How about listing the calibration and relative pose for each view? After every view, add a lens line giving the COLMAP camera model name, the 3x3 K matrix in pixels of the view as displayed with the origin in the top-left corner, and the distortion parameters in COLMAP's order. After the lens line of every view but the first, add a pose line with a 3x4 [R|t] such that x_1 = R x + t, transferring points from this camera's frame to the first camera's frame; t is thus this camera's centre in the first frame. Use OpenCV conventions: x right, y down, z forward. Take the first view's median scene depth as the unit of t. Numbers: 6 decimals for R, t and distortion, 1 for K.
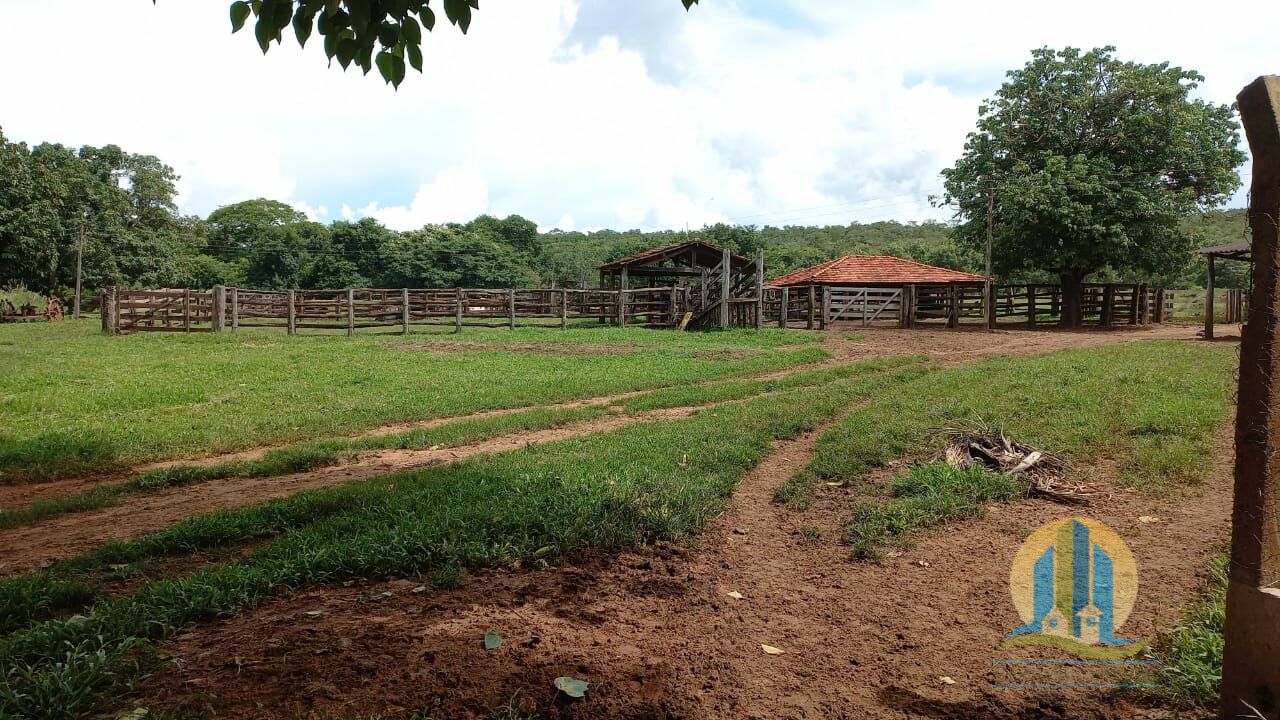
lens RADIAL K [[922.4, 0, 640.0], [0, 922.4, 360.0], [0, 0, 1]] dist [-0.005330, 0.031089]
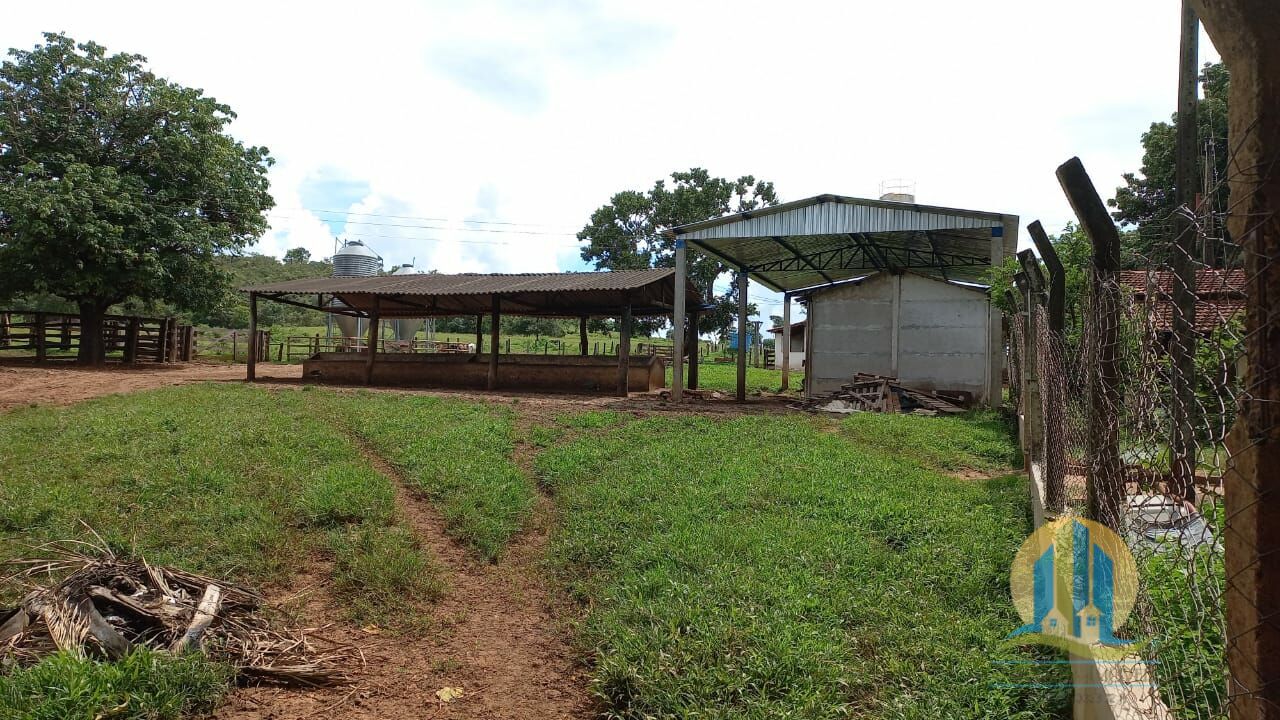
lens RADIAL K [[922.4, 0, 640.0], [0, 922.4, 360.0], [0, 0, 1]] dist [-0.005330, 0.031089]
pose [[0.540359, 0.021282, 0.841165, 0.016822], [0.010814, 0.999422, -0.032233, -0.006647], [-0.841365, 0.026514, 0.539817, 0.107436]]
